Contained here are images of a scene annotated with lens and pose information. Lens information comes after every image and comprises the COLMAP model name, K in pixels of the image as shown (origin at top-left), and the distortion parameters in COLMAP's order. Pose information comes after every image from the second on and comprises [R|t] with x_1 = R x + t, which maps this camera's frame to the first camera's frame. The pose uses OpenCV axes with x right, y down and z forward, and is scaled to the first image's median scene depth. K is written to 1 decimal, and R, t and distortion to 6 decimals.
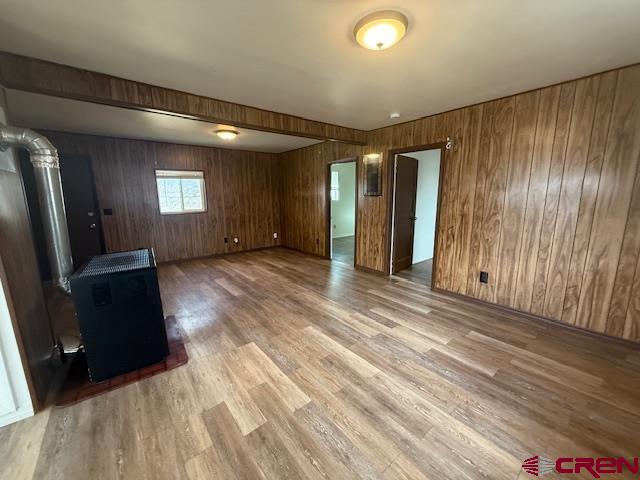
lens RADIAL K [[255.0, 0, 318.6], [0, 255.0, 238.3], [0, 0, 1]] dist [-0.001860, -0.000604]
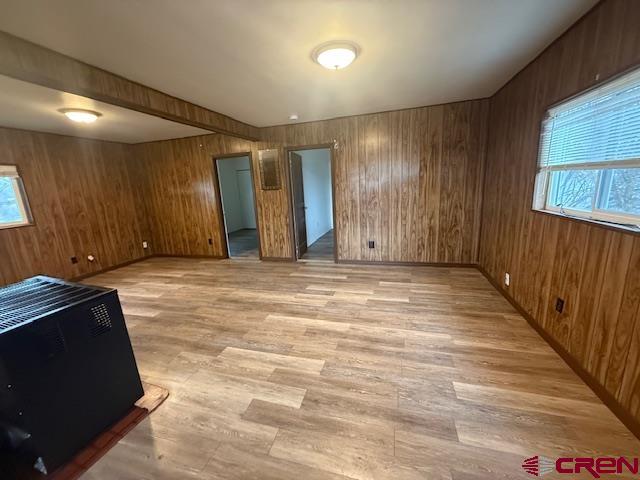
lens RADIAL K [[255.0, 0, 319.3], [0, 255.0, 238.9], [0, 0, 1]] dist [-0.001860, -0.000604]
pose [[0.821946, -0.150695, 0.549268, -0.332504], [0.139303, 0.988264, 0.062678, -0.001627], [-0.552267, 0.024997, 0.833292, 0.007520]]
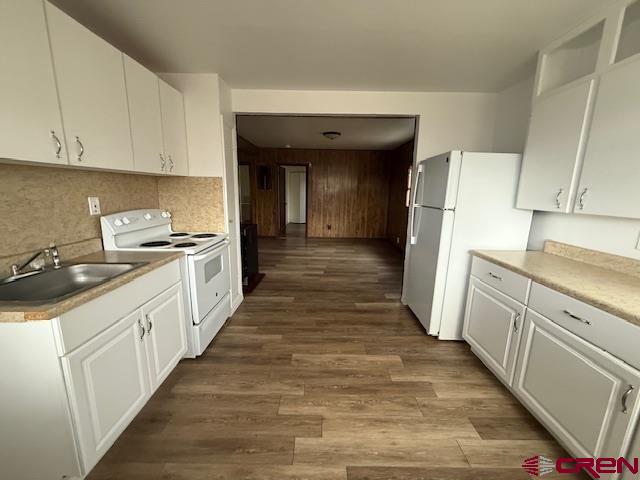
lens RADIAL K [[255.0, 0, 318.7], [0, 255.0, 239.5], [0, 0, 1]] dist [-0.001860, -0.000604]
pose [[0.629652, -0.120948, 0.767405, -1.139549], [0.102979, 0.992084, 0.071865, 0.088458], [-0.770022, 0.033777, 0.637123, -0.355335]]
